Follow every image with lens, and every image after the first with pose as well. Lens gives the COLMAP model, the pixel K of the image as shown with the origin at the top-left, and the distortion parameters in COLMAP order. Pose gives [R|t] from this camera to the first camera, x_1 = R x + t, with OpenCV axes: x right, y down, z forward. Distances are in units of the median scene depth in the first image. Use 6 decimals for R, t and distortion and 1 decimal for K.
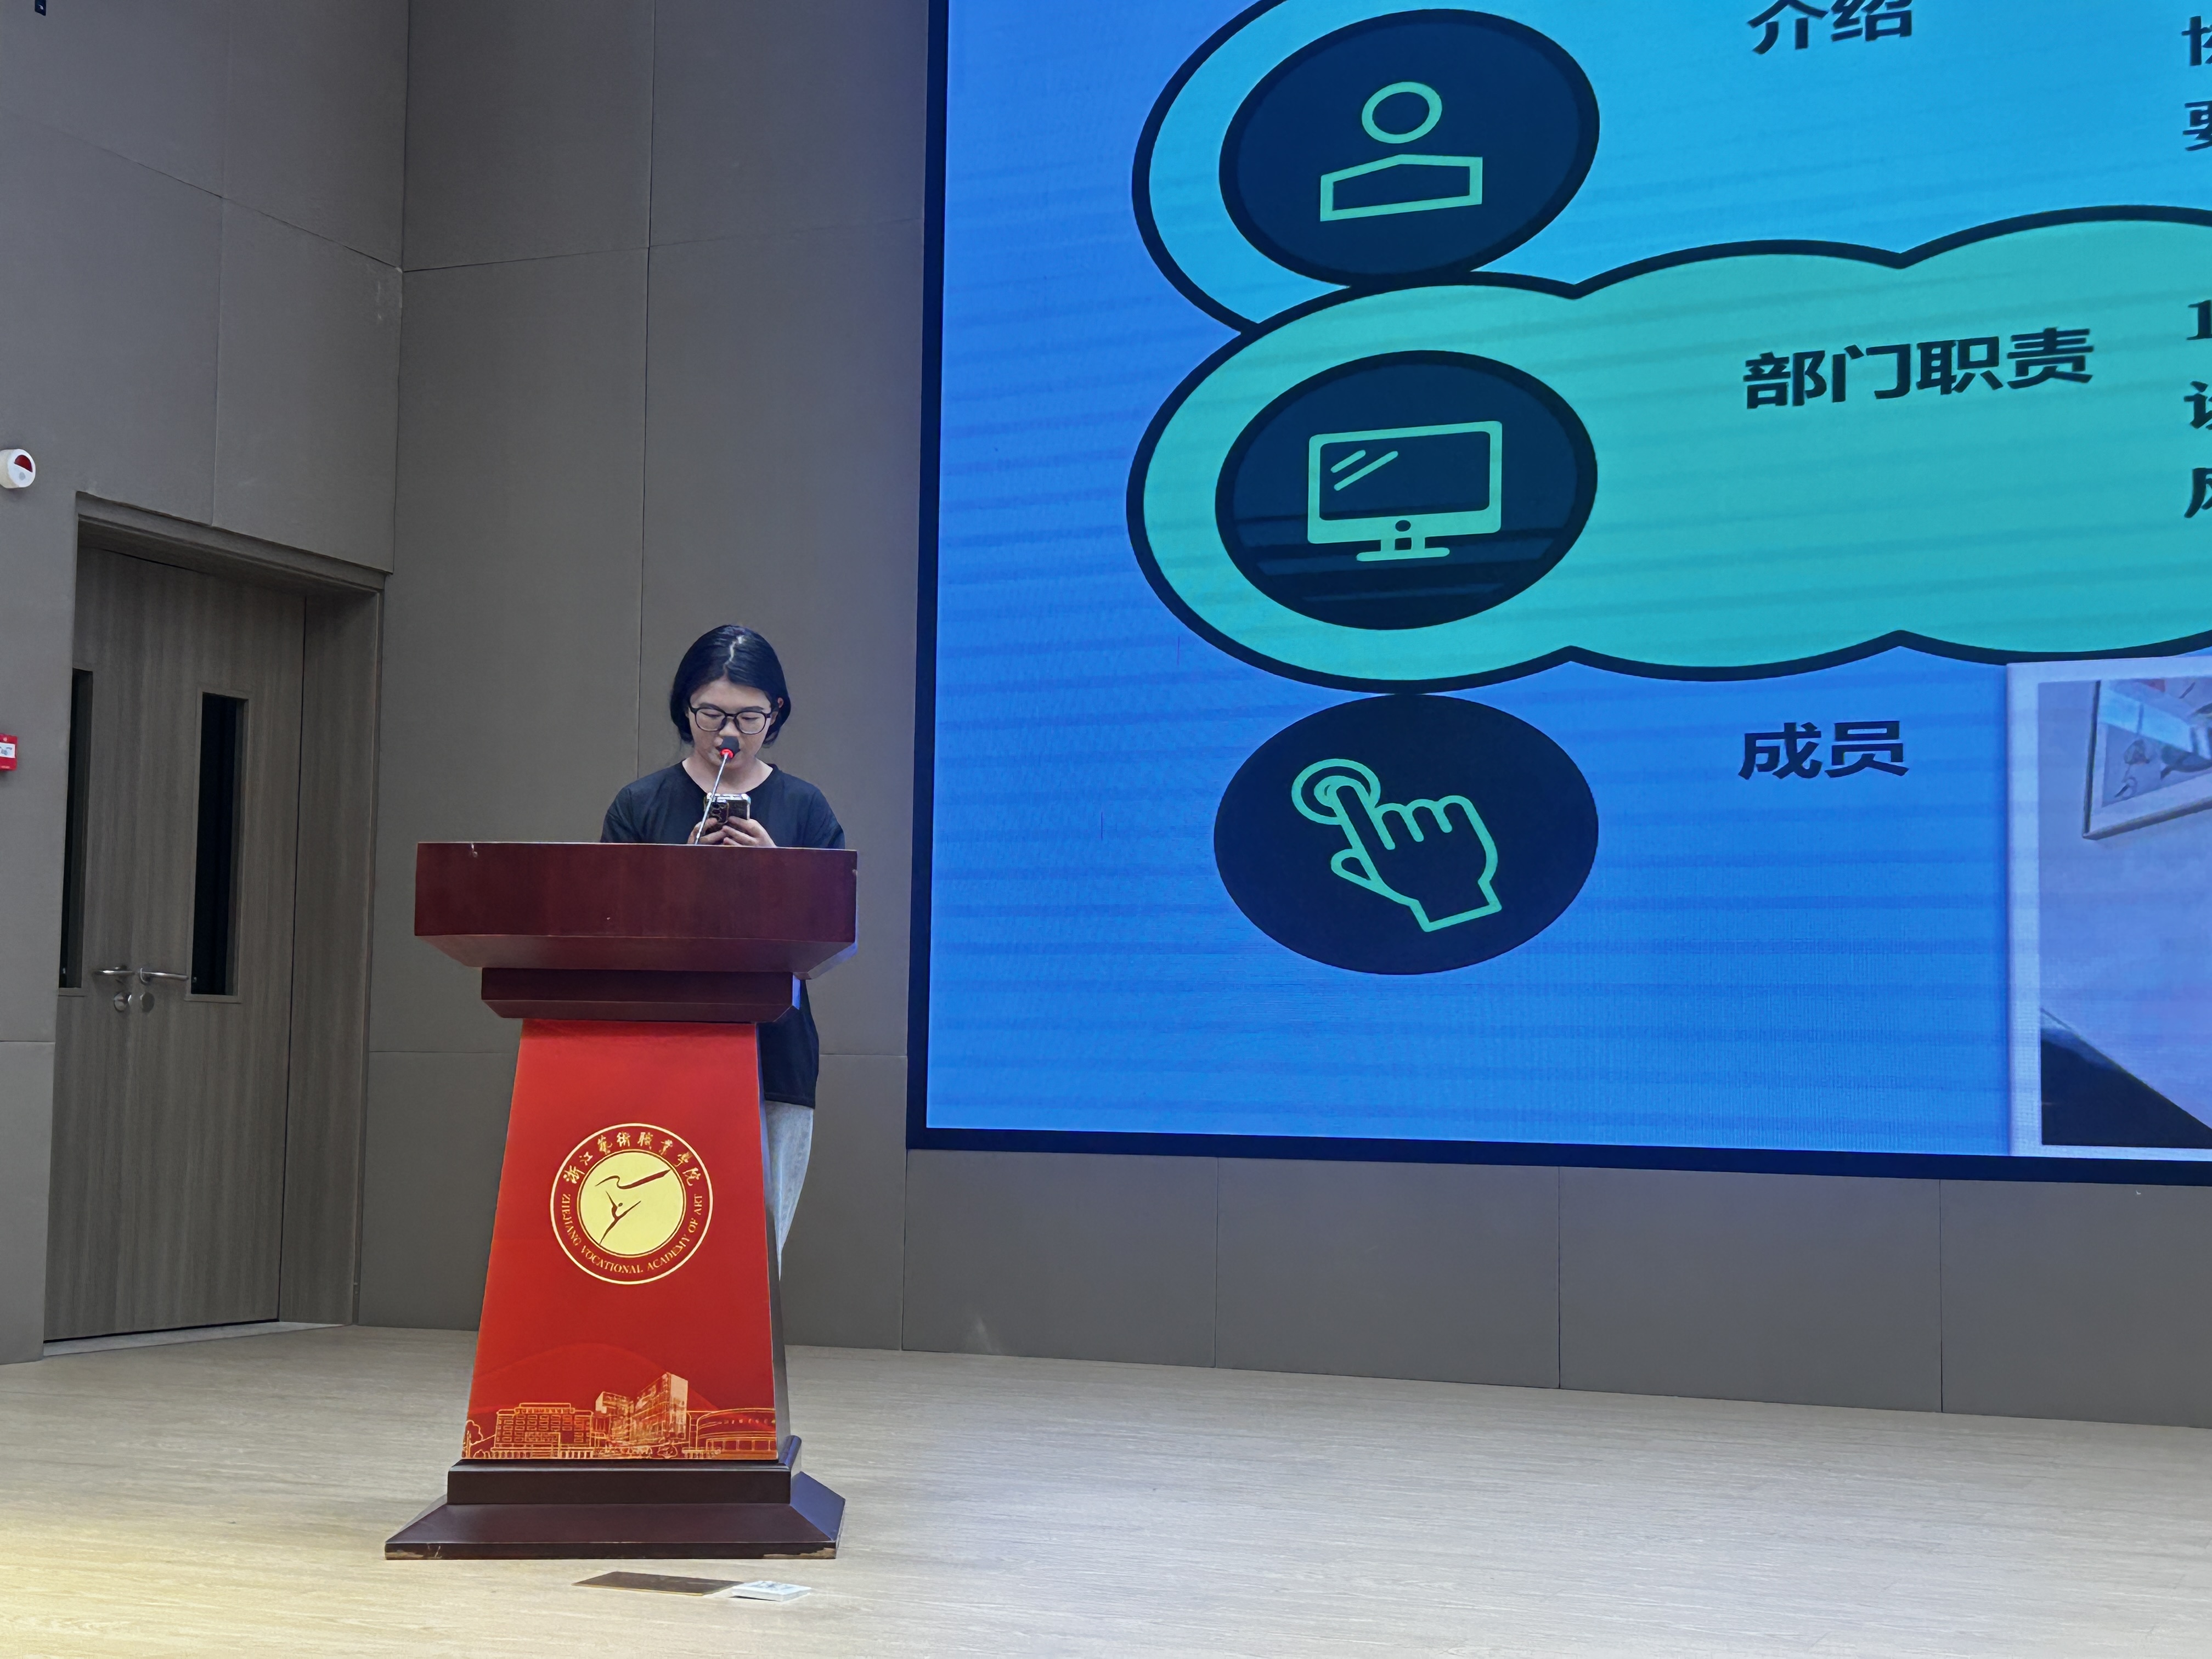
lens RADIAL K [[3106.9, 0, 1118.4], [0, 3106.9, 845.2], [0, 0, 1]] dist [0.069179, 0.000000]
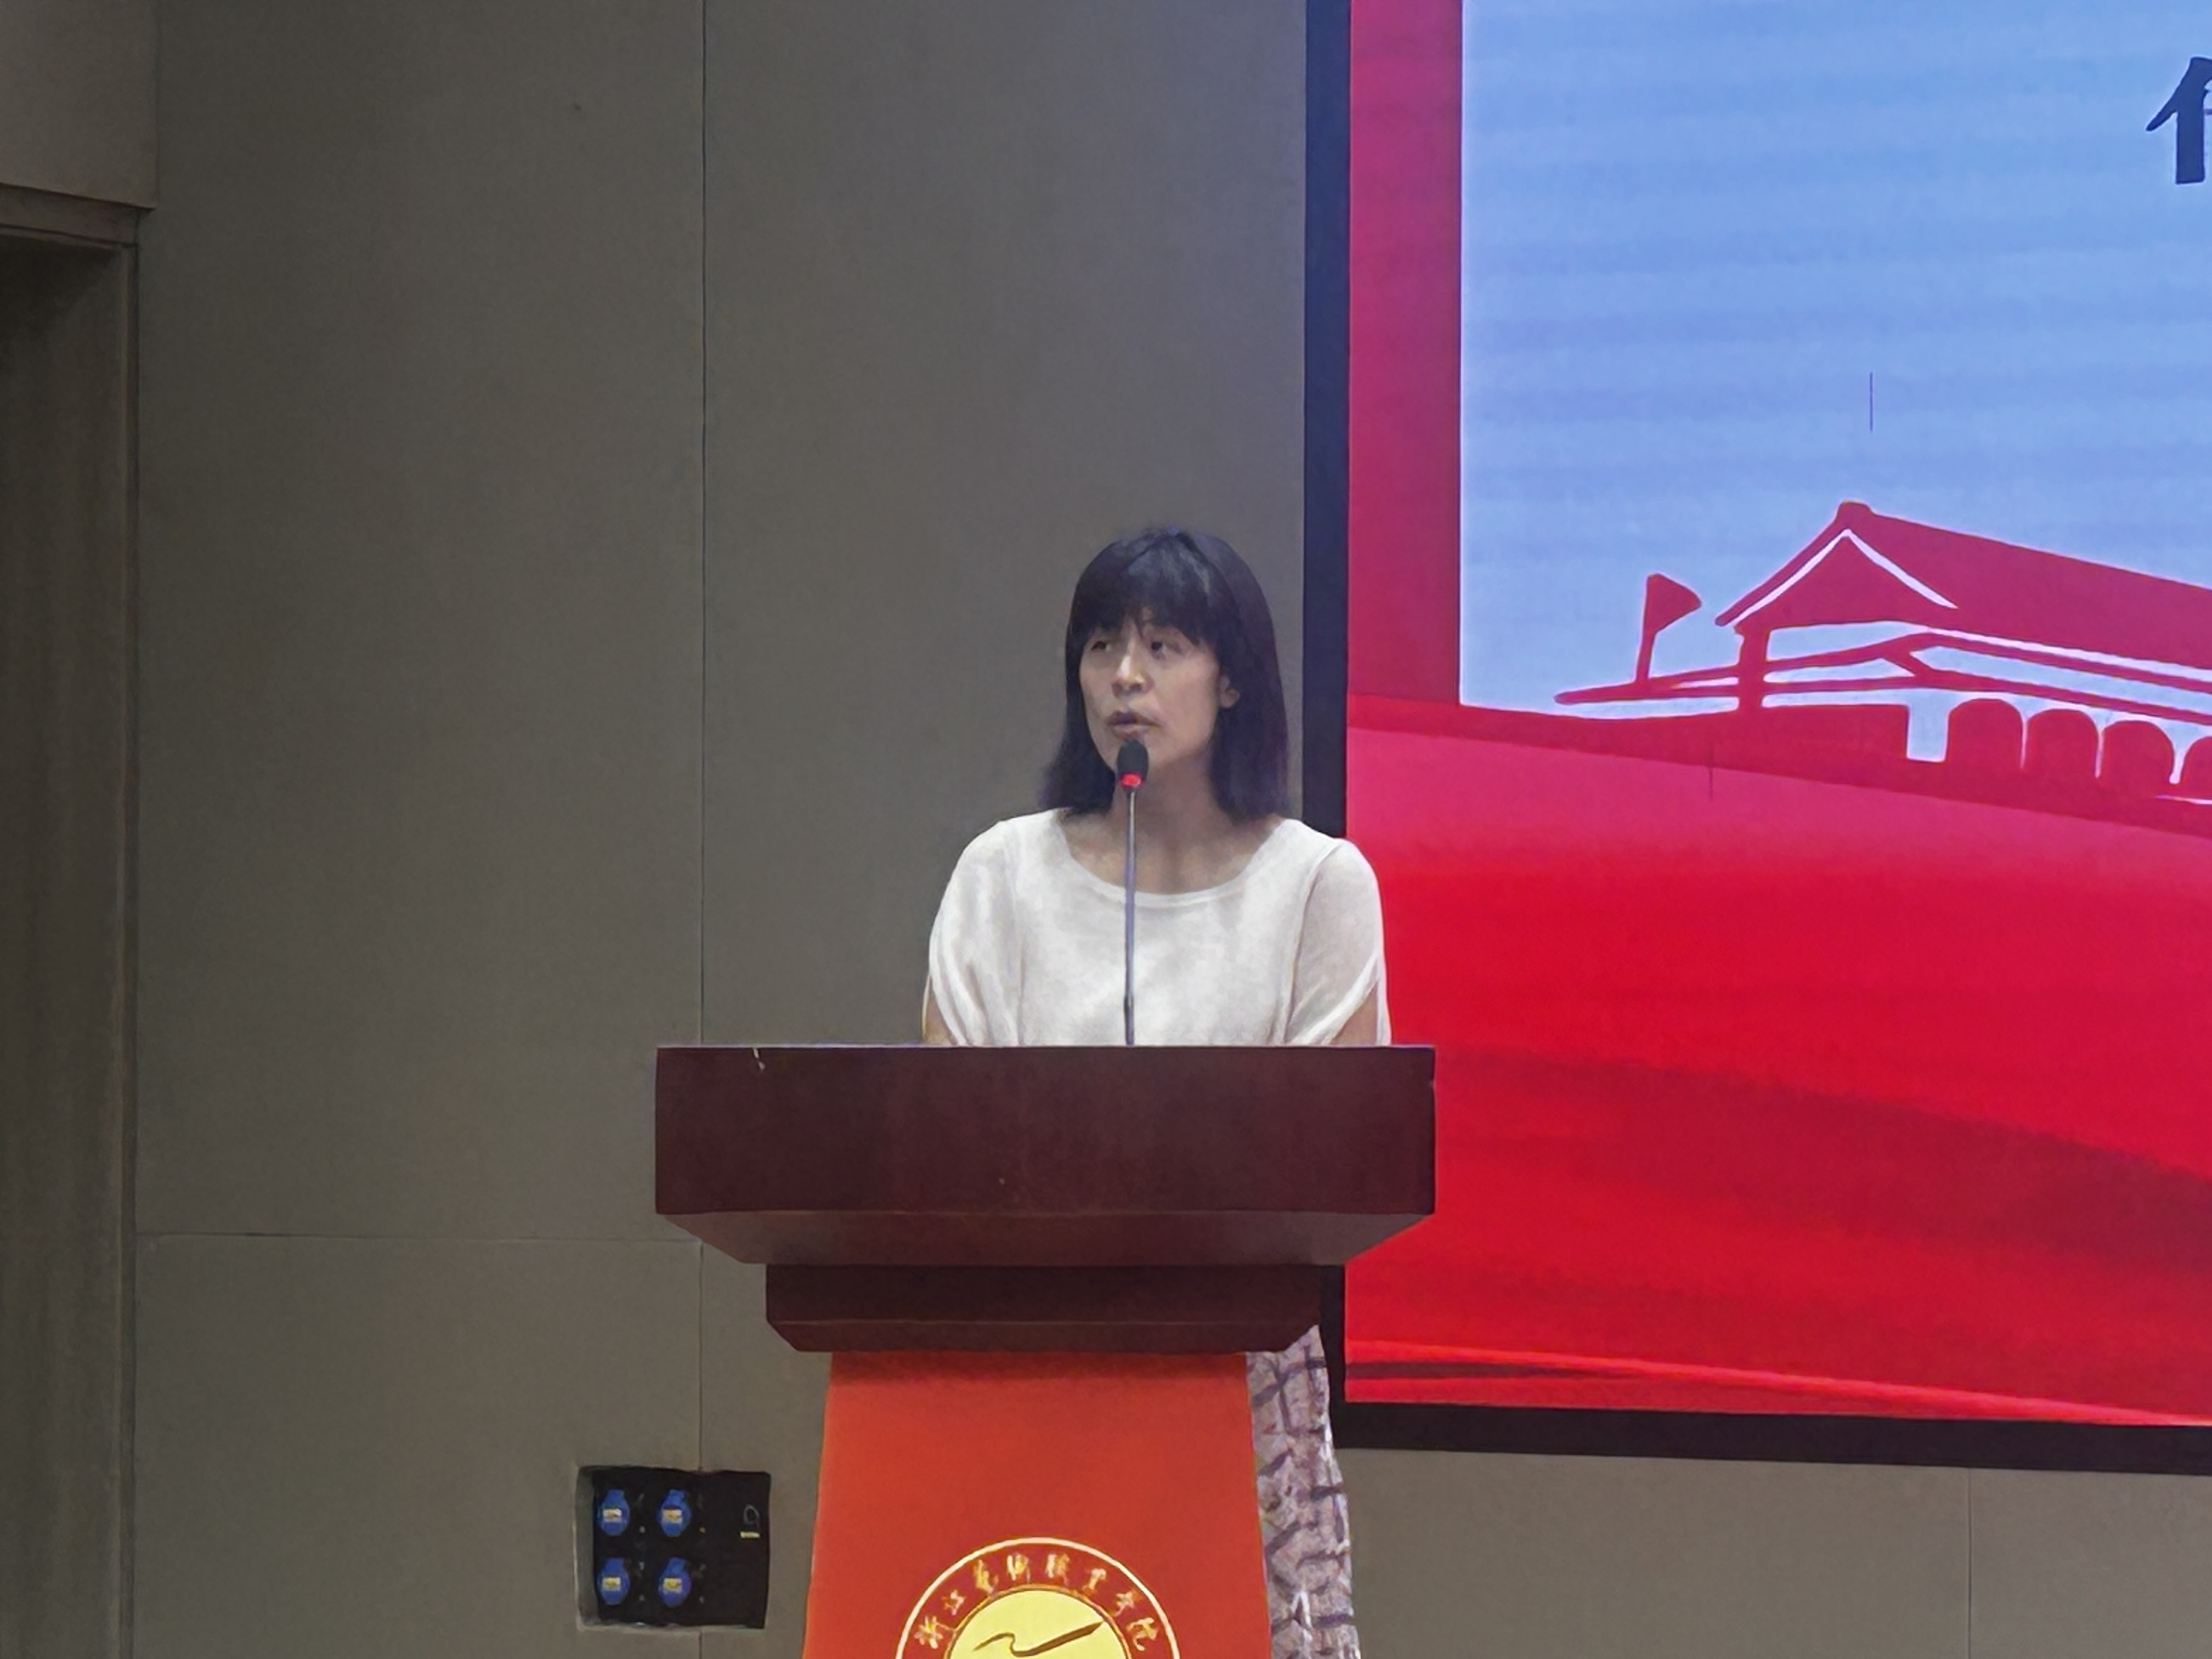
lens RADIAL K [[8442.7, 0, 1106.9], [0, 8442.7, 834.9], [0, 0, 1]] dist [0.185760, 0.000000]
pose [[0.999334, -0.012574, -0.034270, -0.089775], [0.014611, 0.998101, 0.059840, -0.125978], [0.033453, -0.060301, 0.997620, -0.496398]]
